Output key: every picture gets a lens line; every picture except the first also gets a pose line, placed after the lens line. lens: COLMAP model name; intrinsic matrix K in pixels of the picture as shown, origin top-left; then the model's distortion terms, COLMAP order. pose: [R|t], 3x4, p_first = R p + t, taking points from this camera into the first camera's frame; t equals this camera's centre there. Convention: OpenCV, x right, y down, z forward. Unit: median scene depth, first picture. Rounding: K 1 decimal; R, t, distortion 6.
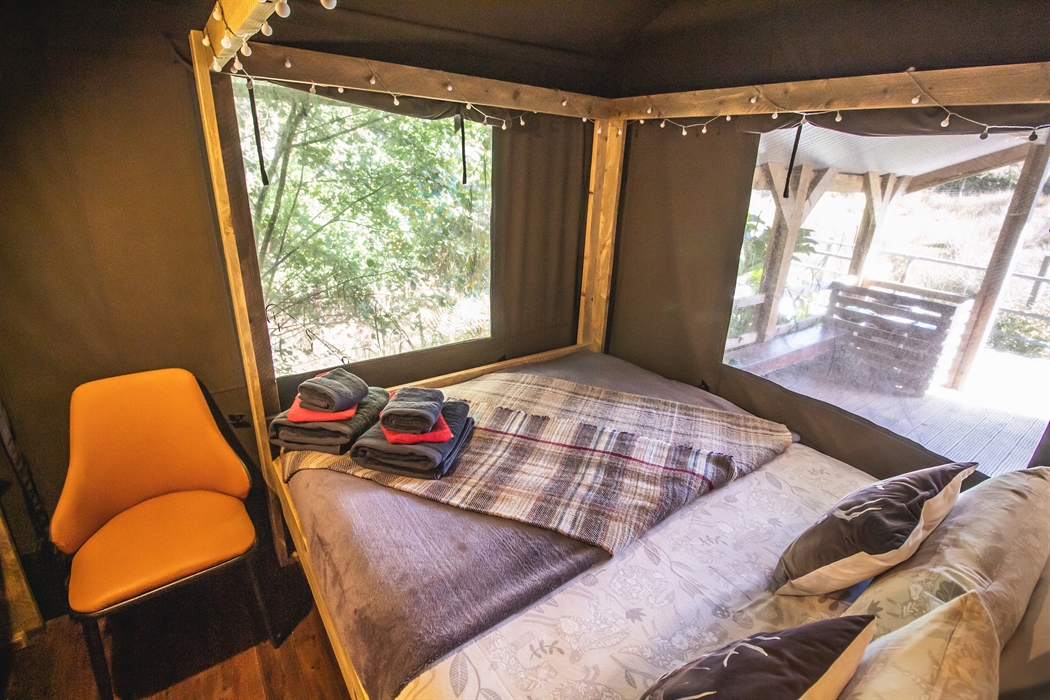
lens RADIAL K [[489.7, 0, 530.9], [0, 489.7, 350.5], [0, 0, 1]] dist [-0.027379, -0.000306]
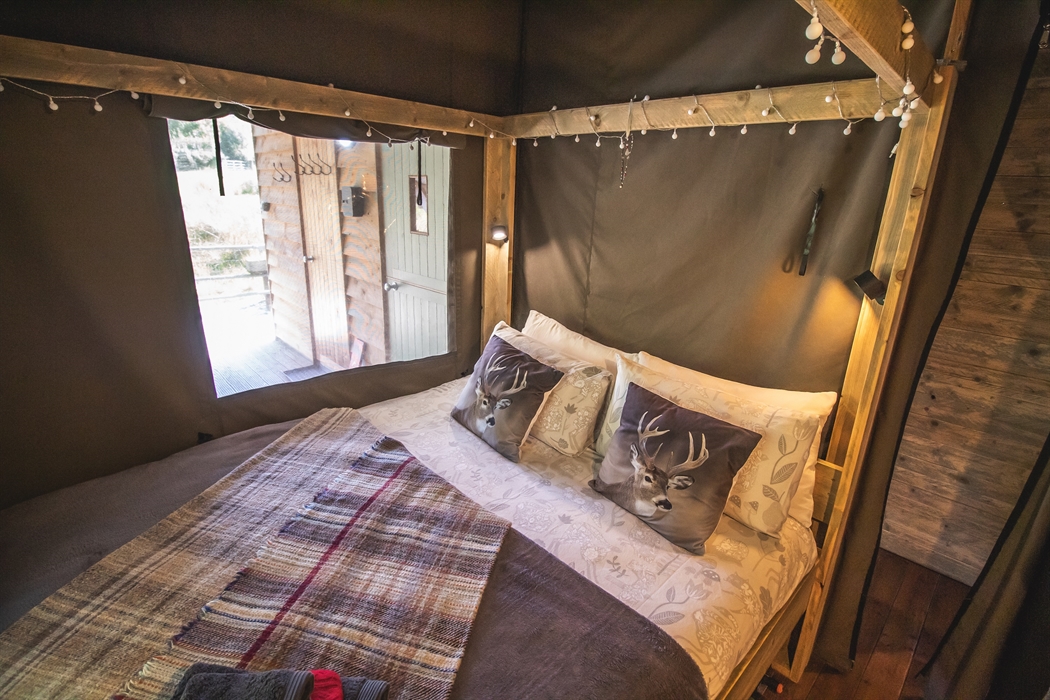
lens RADIAL K [[489.7, 0, 526.4], [0, 489.7, 348.3], [0, 0, 1]] dist [-0.027379, -0.000306]
pose [[-0.158272, -0.346907, 0.924449, -0.547601], [0.305726, 0.873023, 0.379951, -0.259234], [-0.938873, 0.342763, -0.032117, 0.651792]]
